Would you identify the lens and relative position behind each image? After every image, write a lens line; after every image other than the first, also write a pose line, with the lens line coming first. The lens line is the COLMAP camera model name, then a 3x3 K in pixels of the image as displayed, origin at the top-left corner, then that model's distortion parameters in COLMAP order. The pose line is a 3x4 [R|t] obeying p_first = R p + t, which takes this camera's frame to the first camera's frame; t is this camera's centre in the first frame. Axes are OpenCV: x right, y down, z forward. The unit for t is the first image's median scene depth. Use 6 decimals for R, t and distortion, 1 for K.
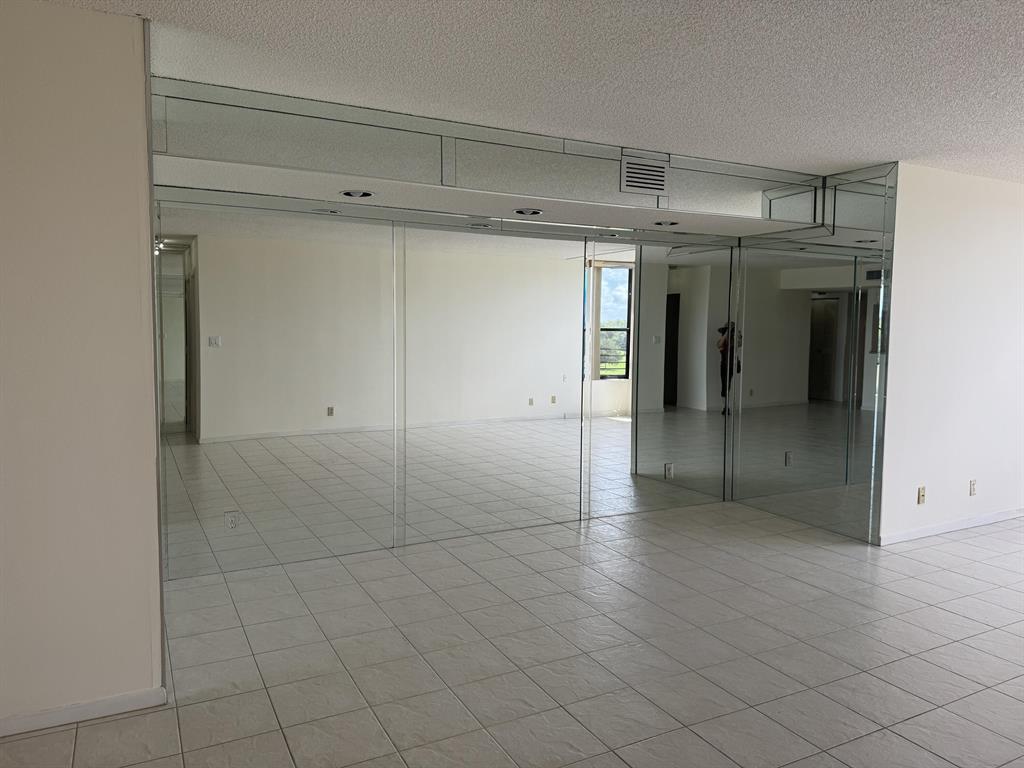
lens RADIAL K [[712.5, 0, 512.0], [0, 712.5, 384.0], [0, 0, 1]] dist [0.066999, -0.088339]
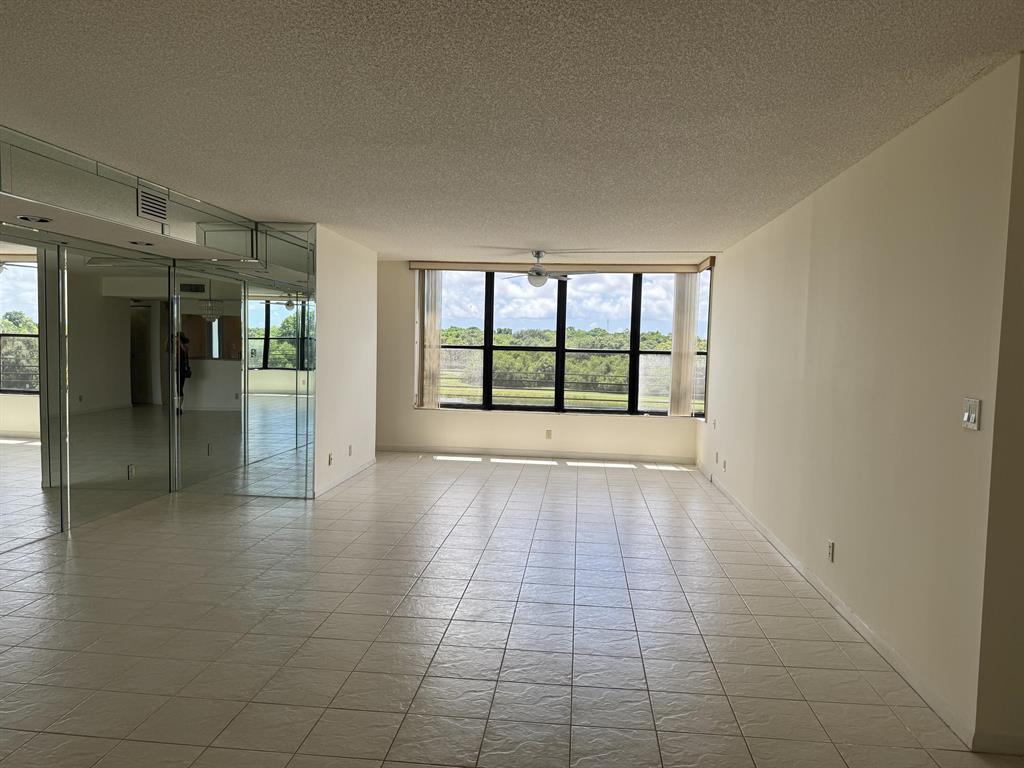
lens RADIAL K [[712.5, 0, 512.0], [0, 712.5, 384.0], [0, 0, 1]] dist [0.066999, -0.088339]
pose [[0.547091, -0.043958, 0.835918, -0.400891], [0.047741, 0.998633, 0.021270, -0.005379], [-0.835710, 0.028271, 0.548442, -0.072712]]
